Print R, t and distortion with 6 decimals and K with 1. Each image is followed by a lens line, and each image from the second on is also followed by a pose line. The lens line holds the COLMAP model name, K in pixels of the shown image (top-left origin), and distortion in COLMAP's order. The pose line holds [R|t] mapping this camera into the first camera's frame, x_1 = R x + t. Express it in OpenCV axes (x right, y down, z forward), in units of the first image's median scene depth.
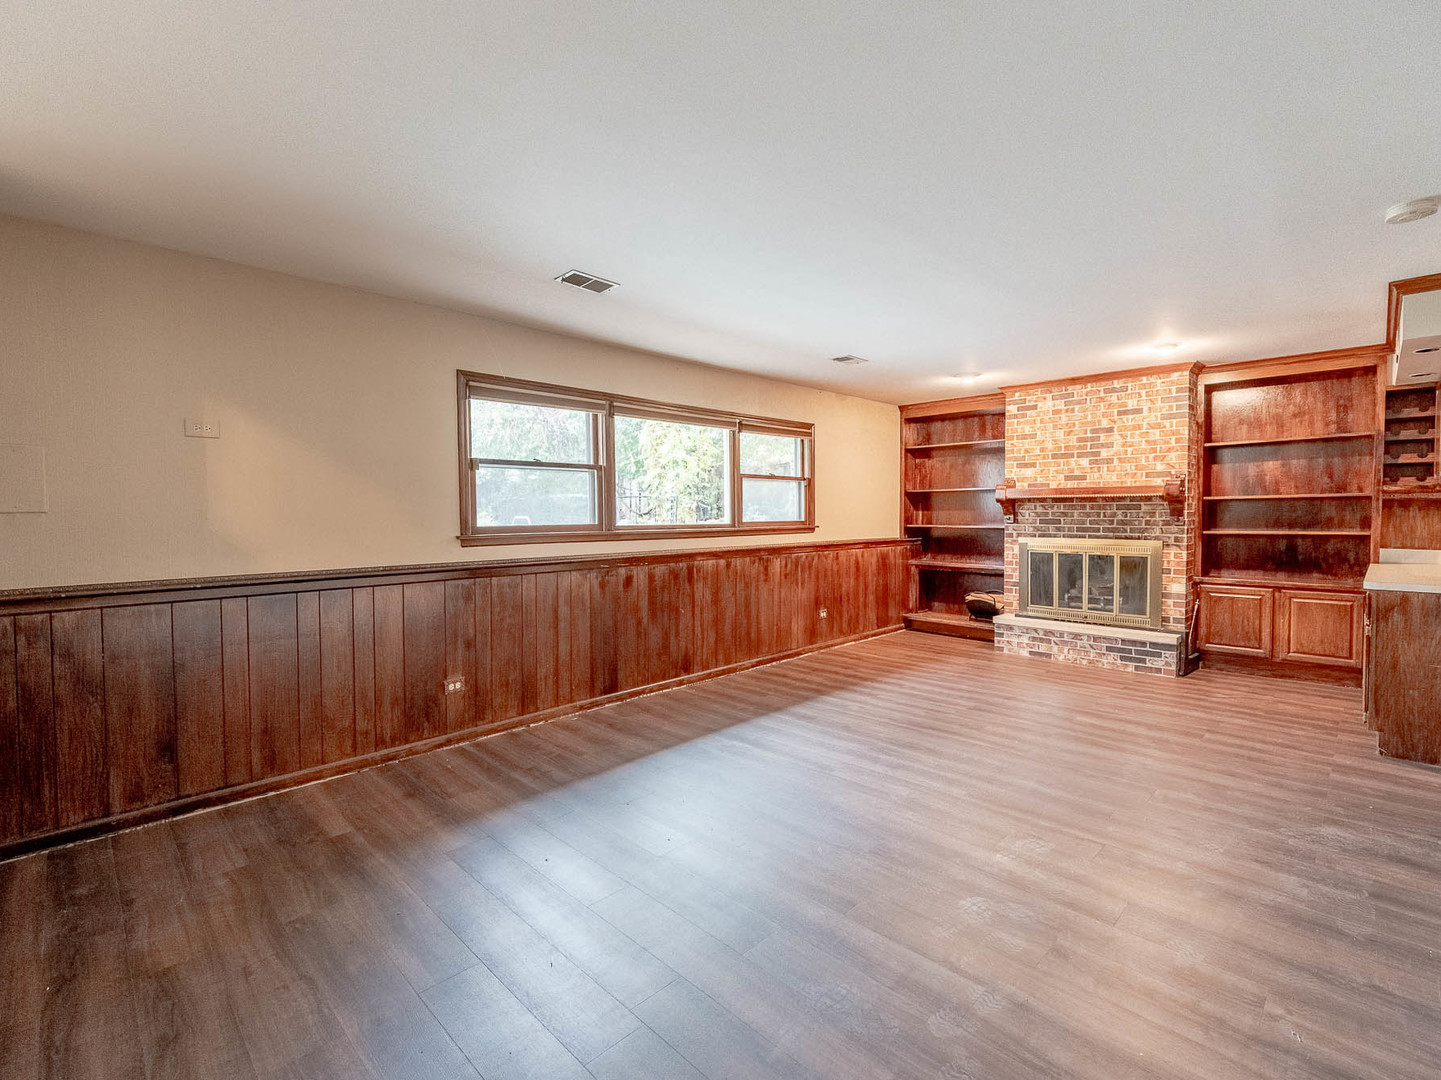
lens RADIAL K [[659.0, 0, 715.3], [0, 659.0, 535.5], [0, 0, 1]] dist [0.001959, -0.000043]
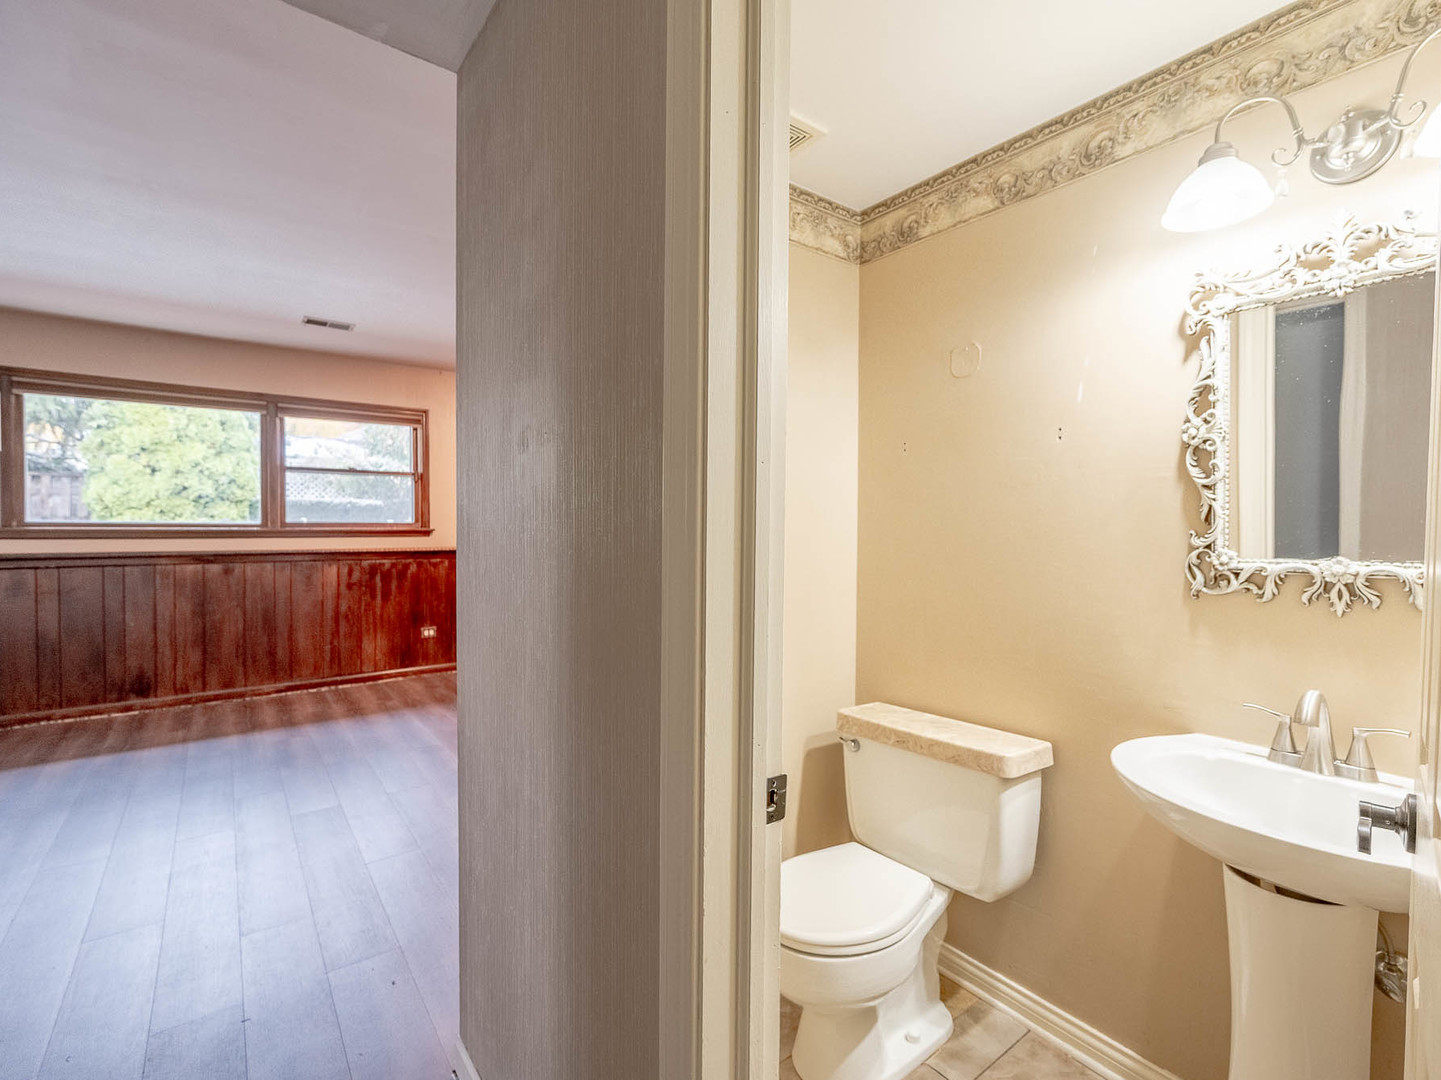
lens RADIAL K [[626.3, 0, 719.6], [0, 626.3, 555.3], [0, 0, 1]] dist [-0.000690, -0.000236]
pose [[0.984878, 0.007571, -0.173086, 0.729894], [-0.007332, 0.999971, 0.002020, 0.016711], [0.173096, -0.000721, 0.984905, 0.295287]]
